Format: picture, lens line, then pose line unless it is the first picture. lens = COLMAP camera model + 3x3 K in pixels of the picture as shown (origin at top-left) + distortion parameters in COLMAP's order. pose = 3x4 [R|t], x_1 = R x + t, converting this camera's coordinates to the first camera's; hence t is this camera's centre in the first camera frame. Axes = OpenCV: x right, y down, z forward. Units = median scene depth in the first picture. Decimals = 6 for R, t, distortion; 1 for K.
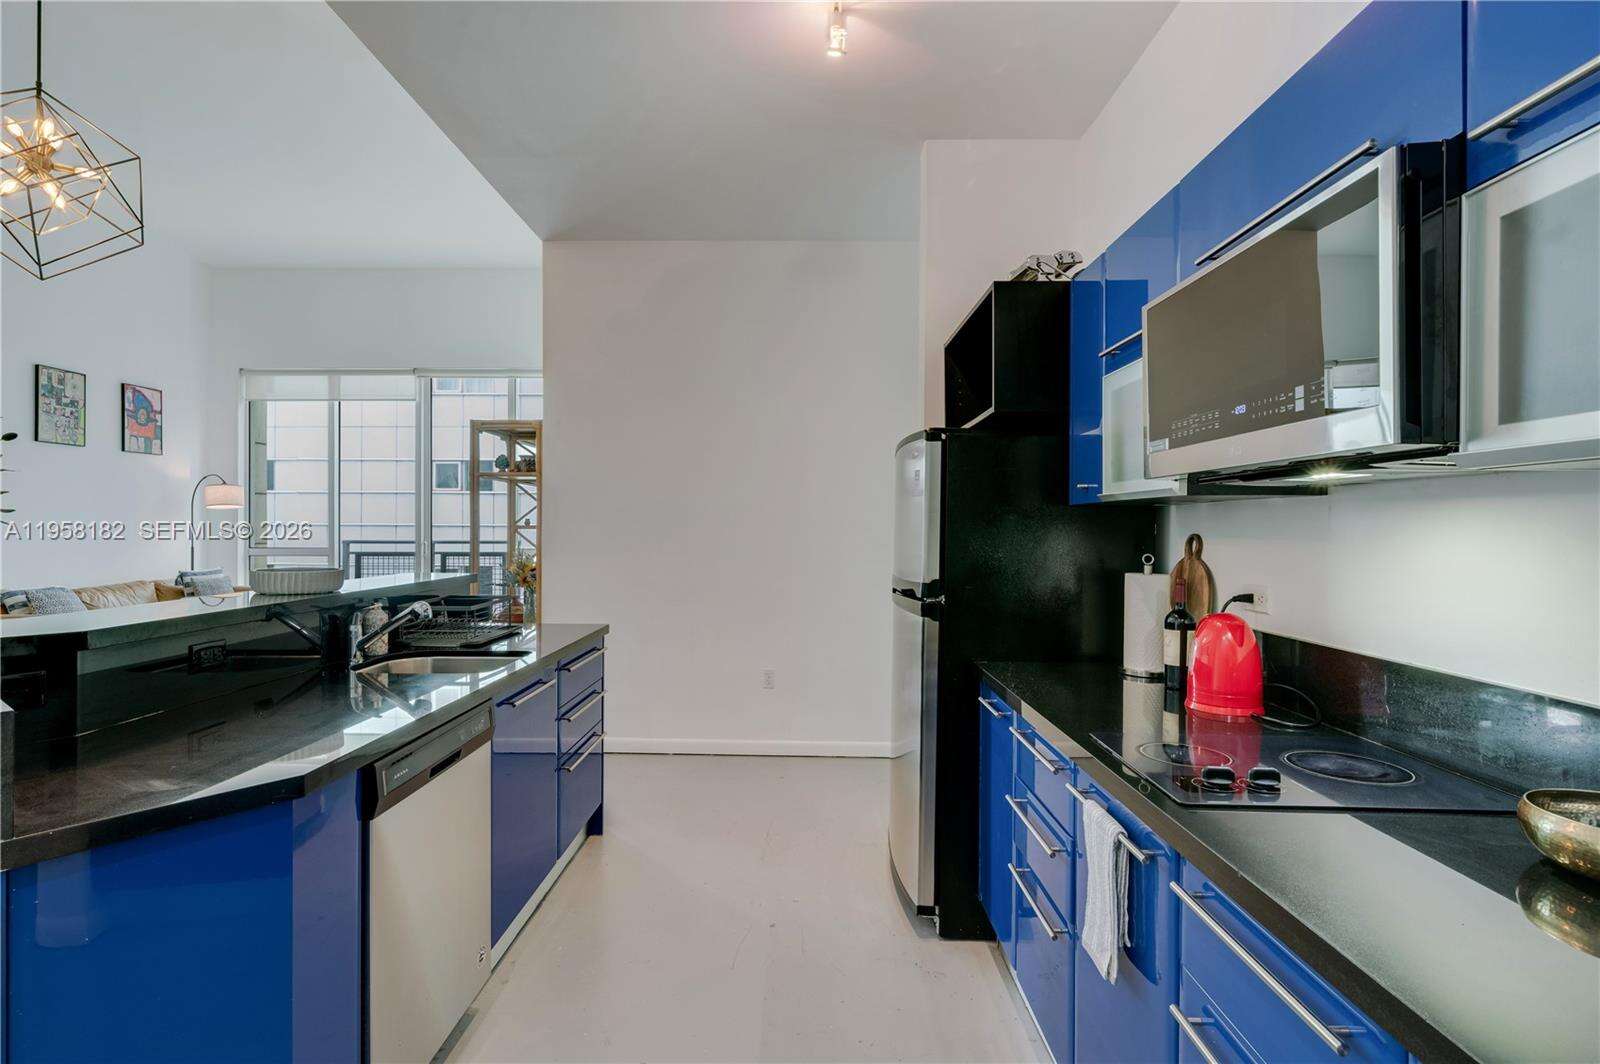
lens RADIAL K [[773.5, 0, 800.0], [0, 773.5, 532.0], [0, 0, 1]] dist [-0.001630, 0.000280]
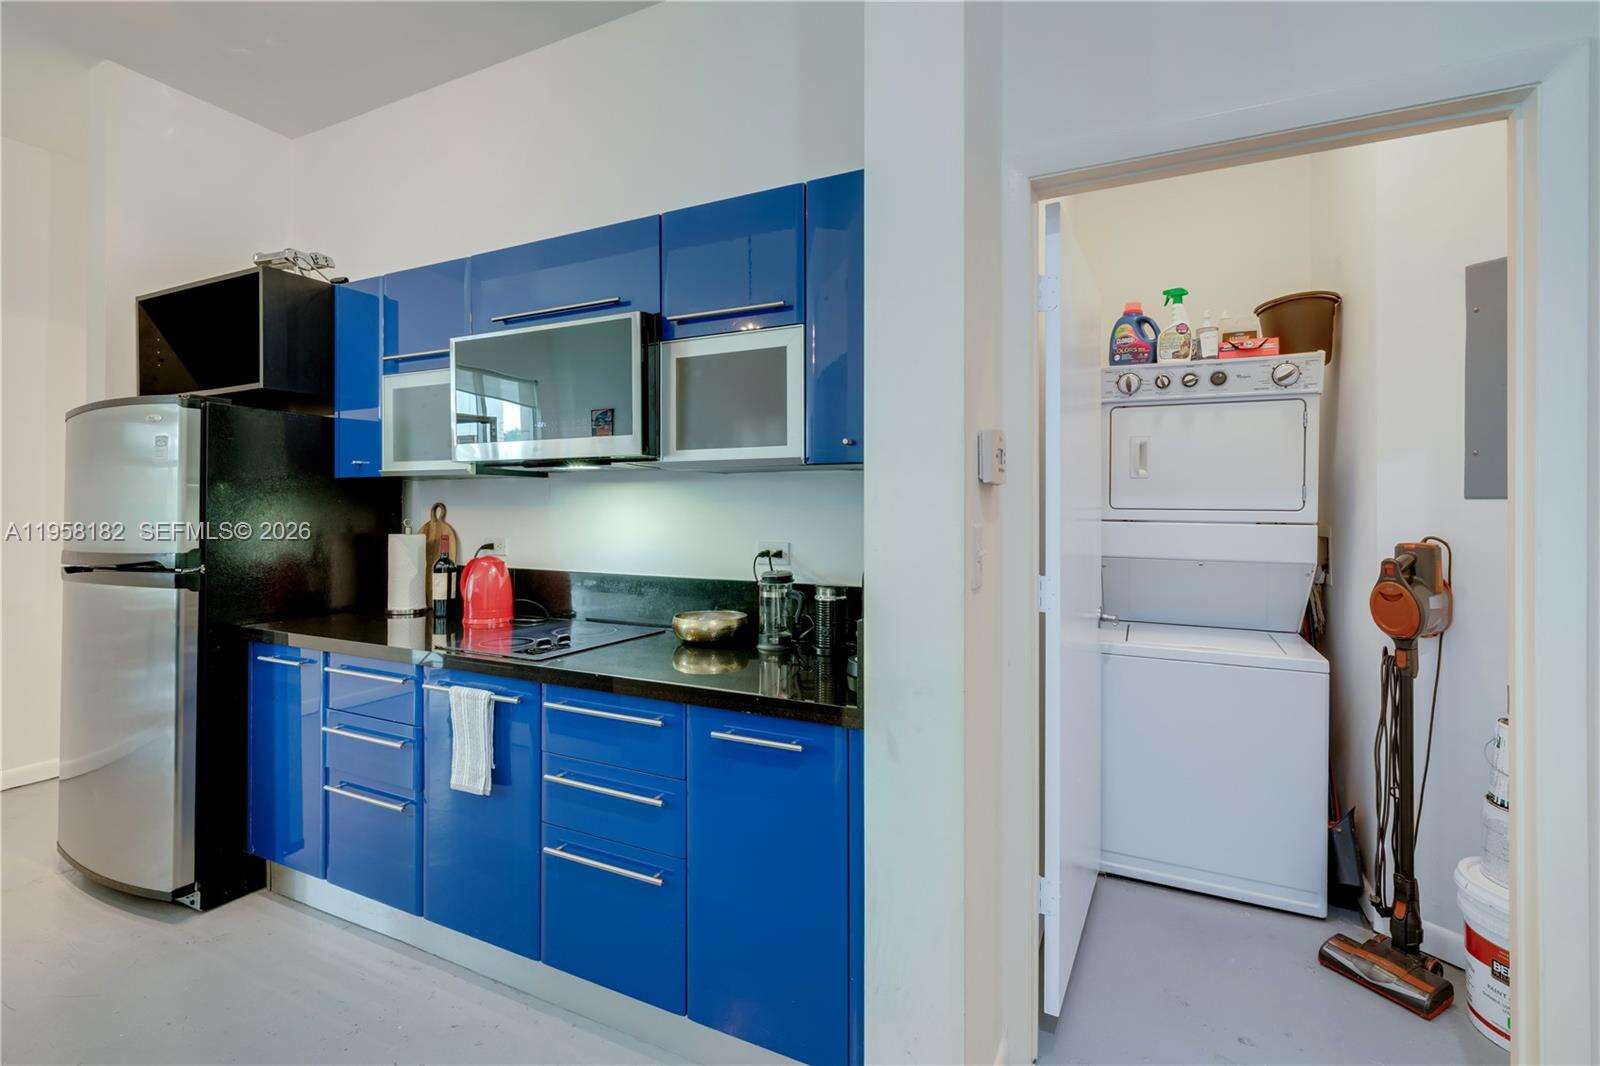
lens RADIAL K [[773.5, 0, 800.0], [0, 773.5, 533.0], [0, 0, 1]] dist [-0.001630, 0.000280]
pose [[0.376886, -0.026930, 0.925868, -0.563394], [0.005548, 0.999625, 0.026817, 0.024121], [-0.926243, -0.004970, 0.376894, -0.101703]]
